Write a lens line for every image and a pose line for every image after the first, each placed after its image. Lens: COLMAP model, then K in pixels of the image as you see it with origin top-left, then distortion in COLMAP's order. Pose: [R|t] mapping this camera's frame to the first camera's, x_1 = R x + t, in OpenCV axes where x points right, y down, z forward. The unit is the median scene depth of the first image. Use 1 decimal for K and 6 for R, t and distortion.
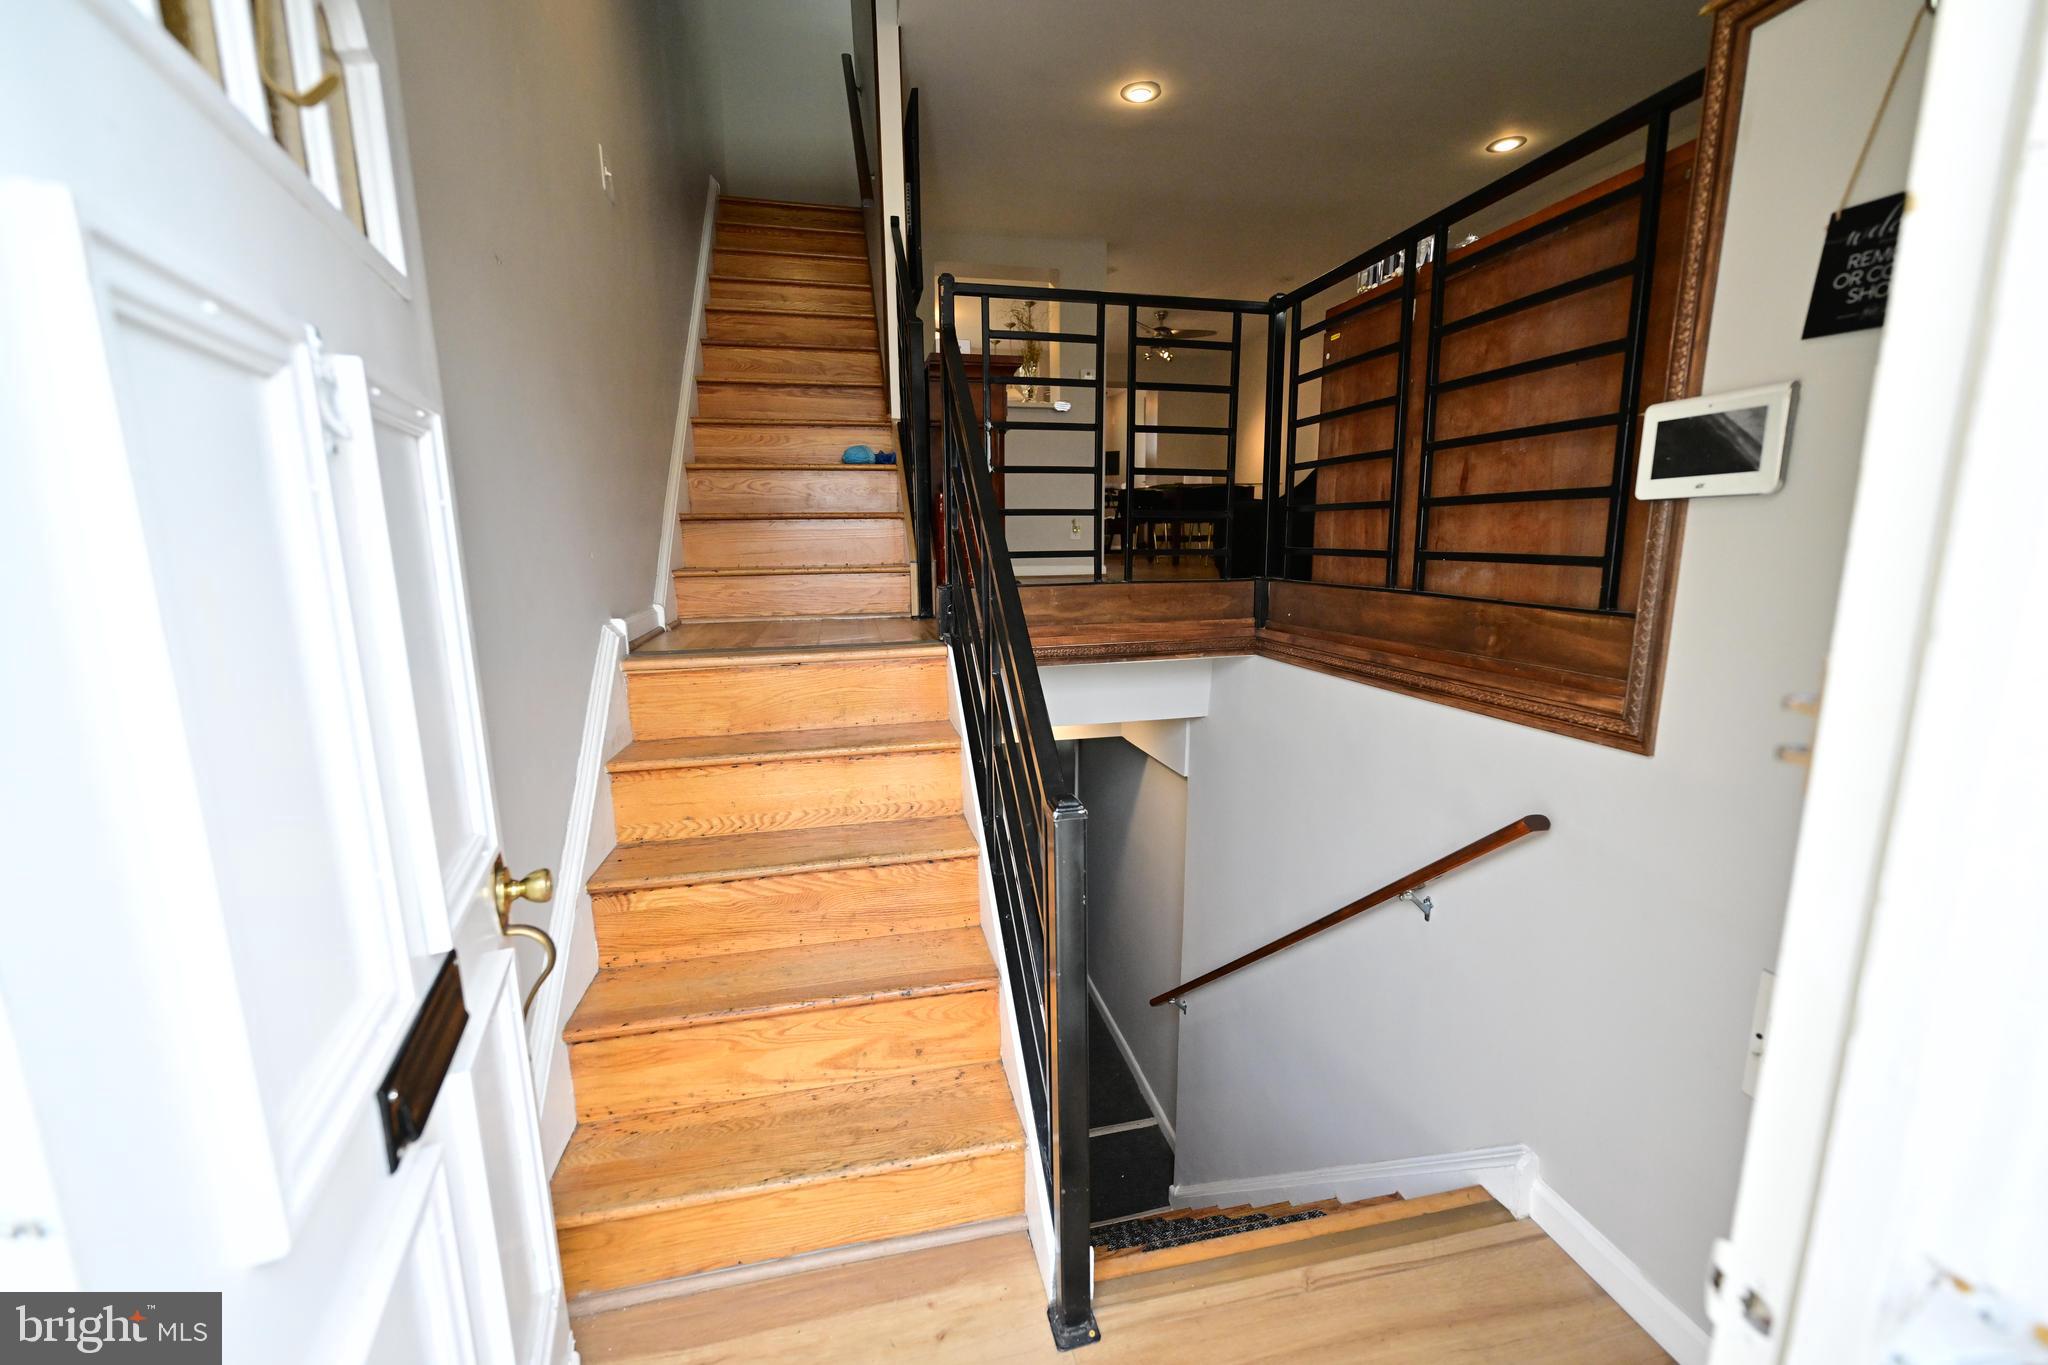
lens RADIAL K [[813.2, 0, 1023.6], [0, 813.2, 684.3], [0, 0, 1]] dist [-0.003934, 0.000957]
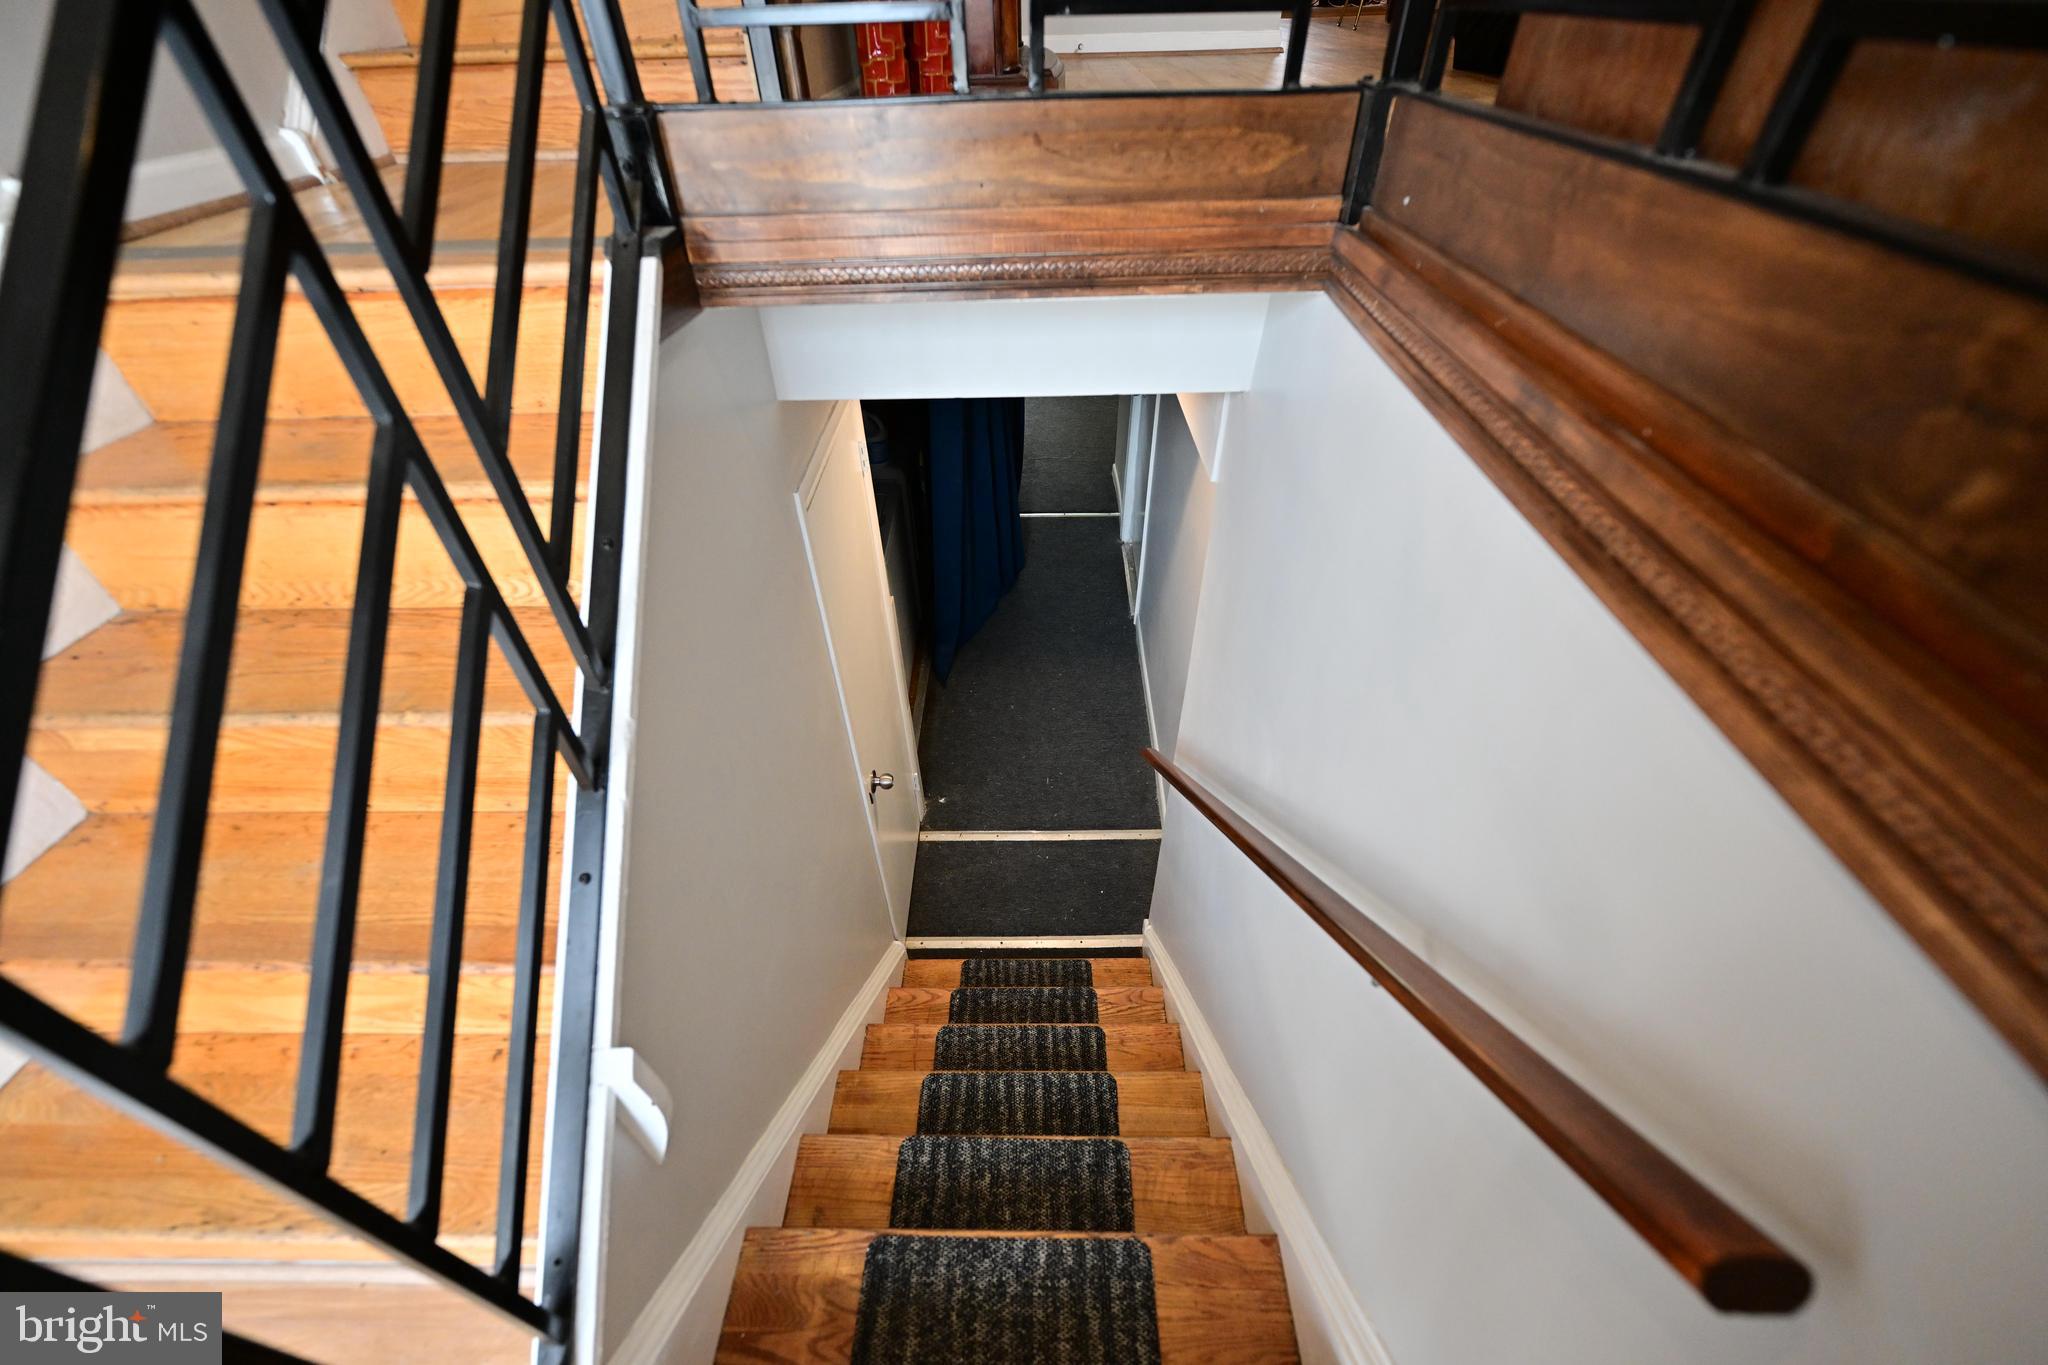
lens RADIAL K [[813.2, 0, 1023.1], [0, 813.2, 691.0], [0, 0, 1]] dist [-0.003934, 0.000957]
pose [[0.971710, 0.147455, -0.184490, 0.295671], [-0.031087, 0.854211, 0.518997, -0.095167], [0.234122, -0.498579, 0.834629, 0.582269]]
